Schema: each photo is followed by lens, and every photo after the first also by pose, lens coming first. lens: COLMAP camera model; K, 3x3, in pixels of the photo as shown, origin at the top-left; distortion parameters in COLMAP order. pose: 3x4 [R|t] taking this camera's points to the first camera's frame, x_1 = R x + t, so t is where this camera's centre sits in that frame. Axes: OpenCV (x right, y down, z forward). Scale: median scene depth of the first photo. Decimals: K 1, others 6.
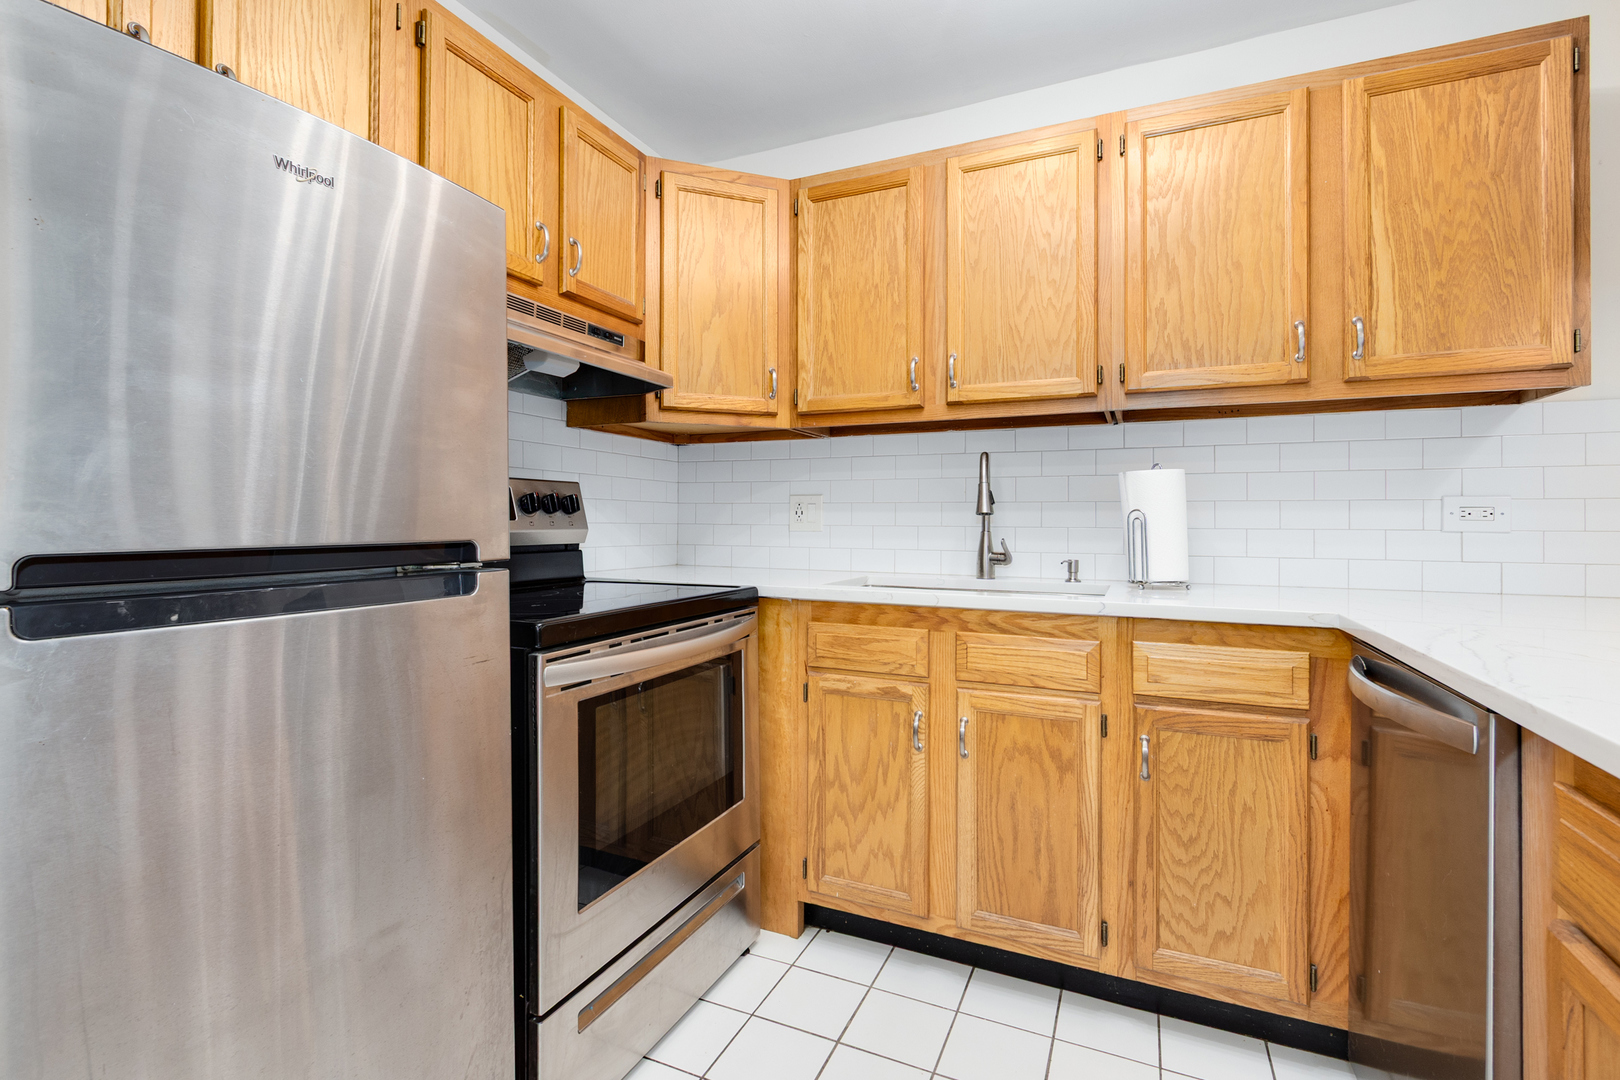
lens RADIAL K [[749.1, 0, 802.8], [0, 749.1, 531.9], [0, 0, 1]] dist [-0.002048, -0.001623]
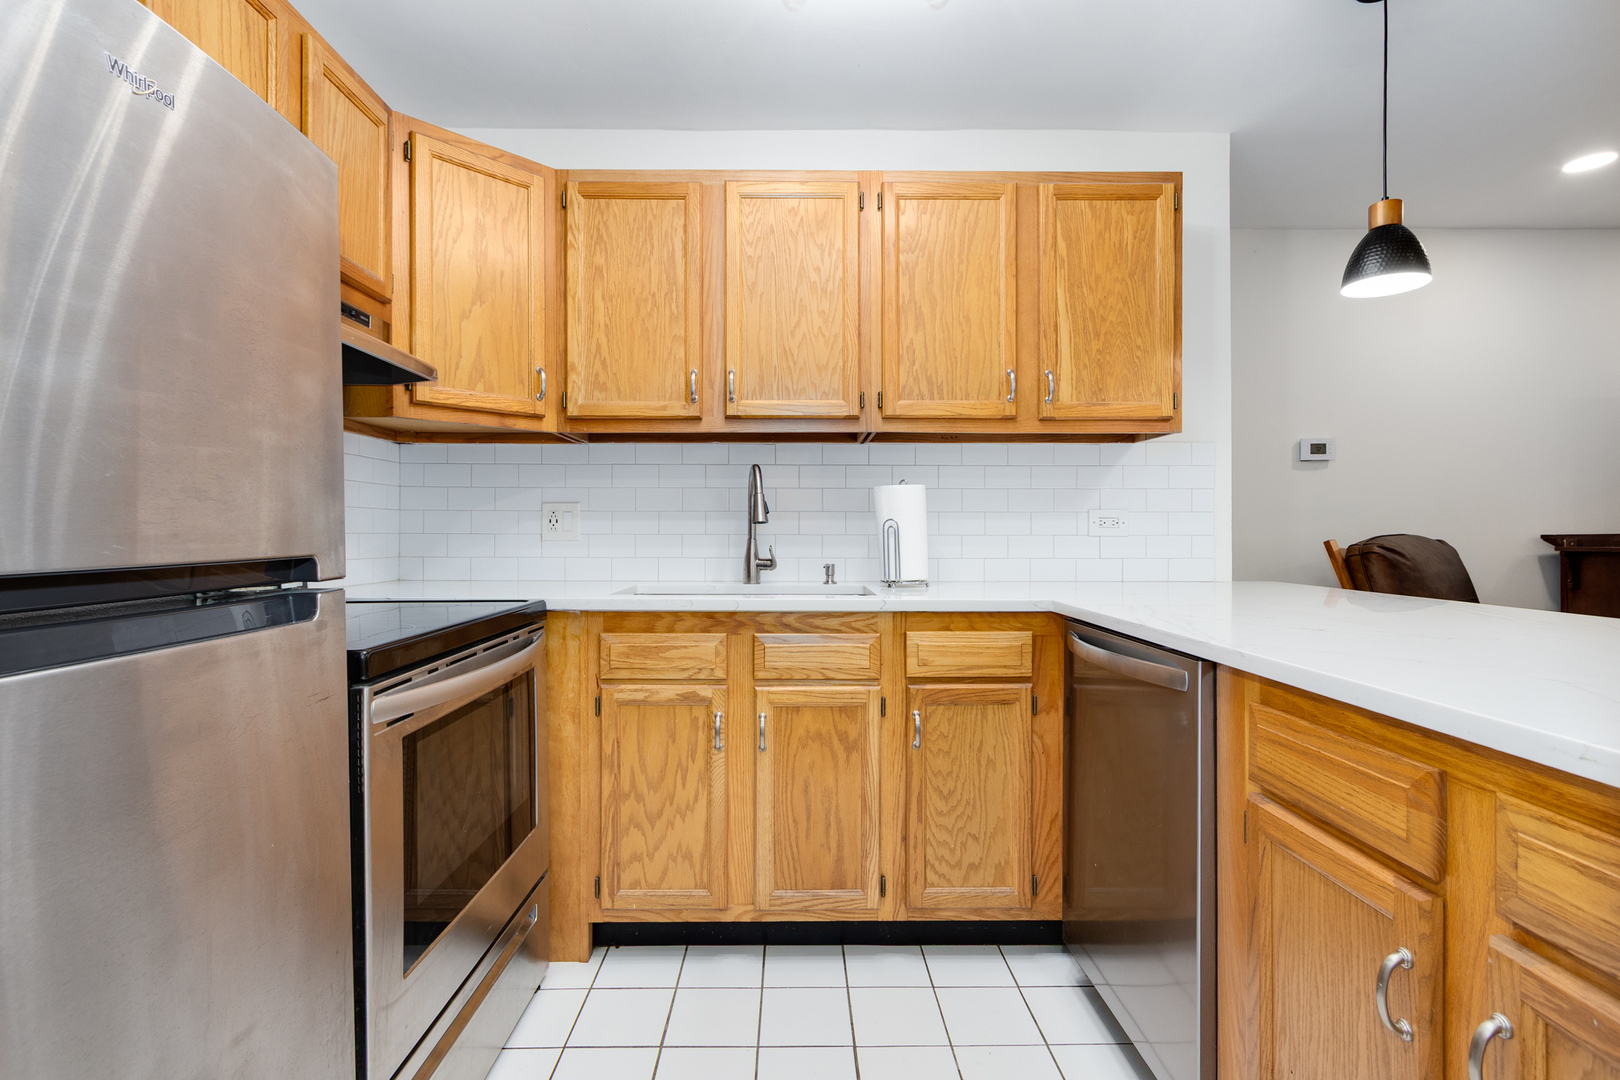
lens RADIAL K [[757.2, 0, 804.4], [0, 757.2, 546.8], [0, 0, 1]] dist [-0.001822, -0.002266]
pose [[0.903440, -0.013543, 0.428500, -0.178051], [0.009542, 0.999889, 0.011486, -0.001718], [-0.428608, -0.006288, 0.903469, -0.000445]]
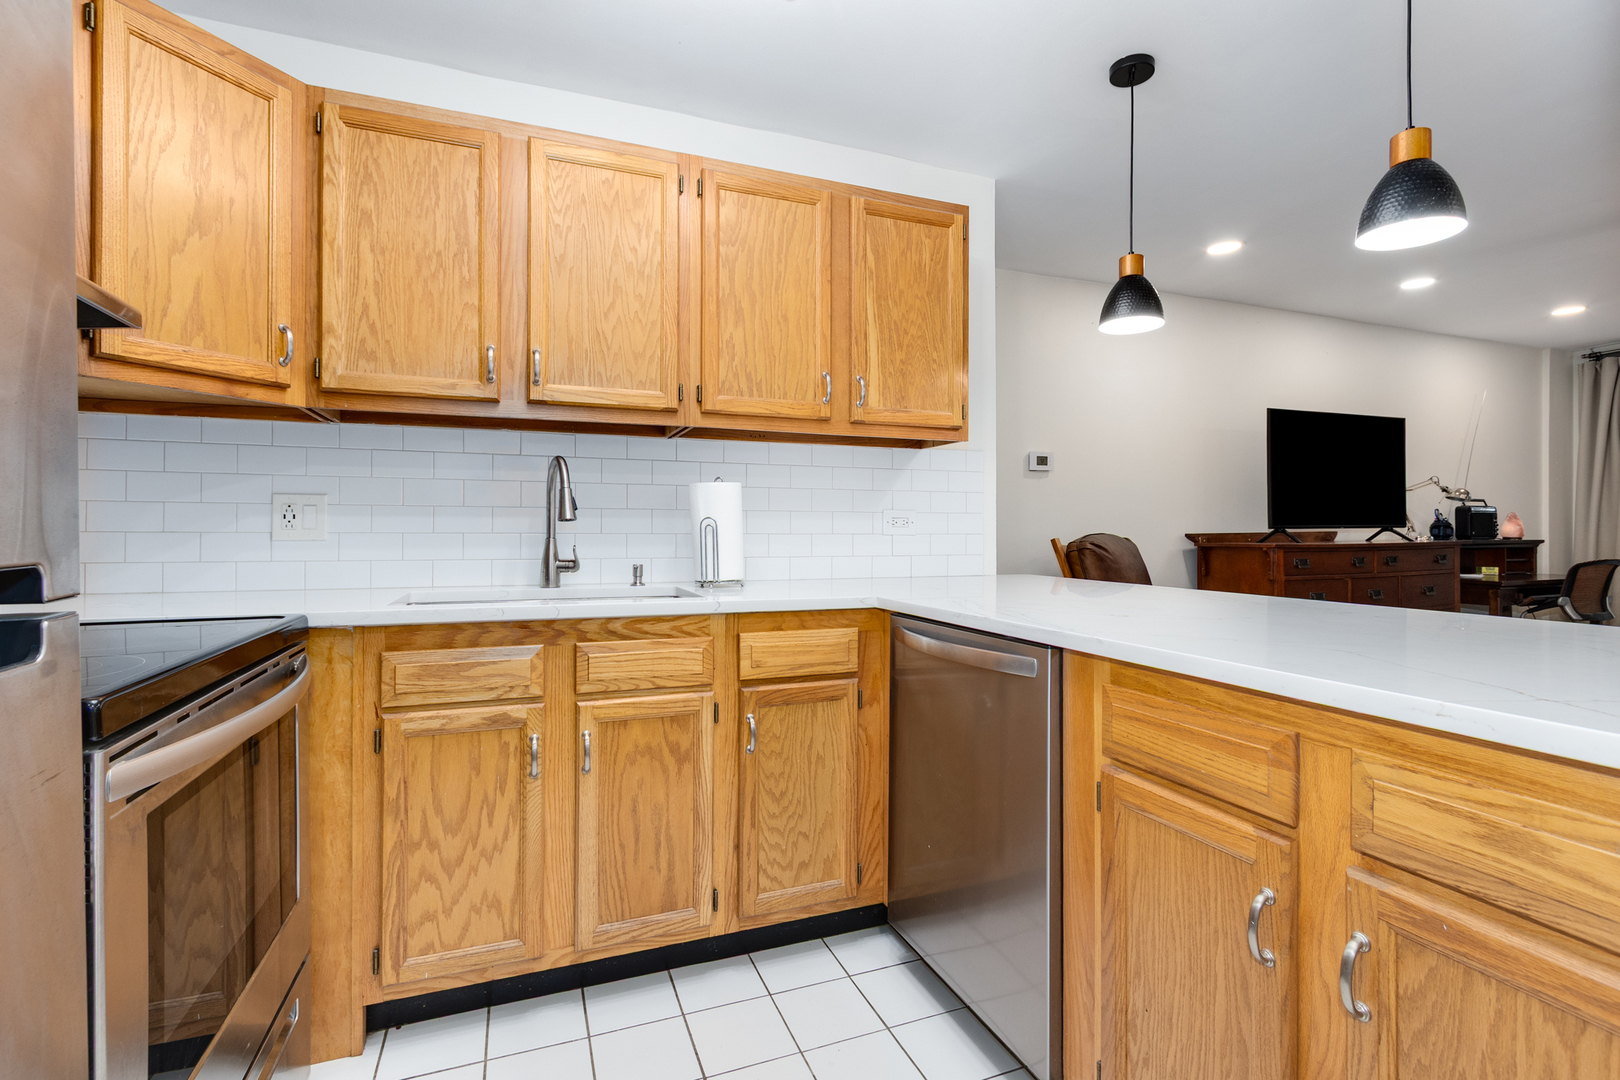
lens RADIAL K [[745.6, 0, 810.0], [0, 745.6, 540.0], [0, 0, 1]] dist [0.002357, -0.005892]
pose [[0.694888, -0.012745, 0.719005, -0.254147], [0.010372, 0.999917, 0.007701, -0.002857], [-0.719043, 0.002106, 0.694962, 0.116688]]
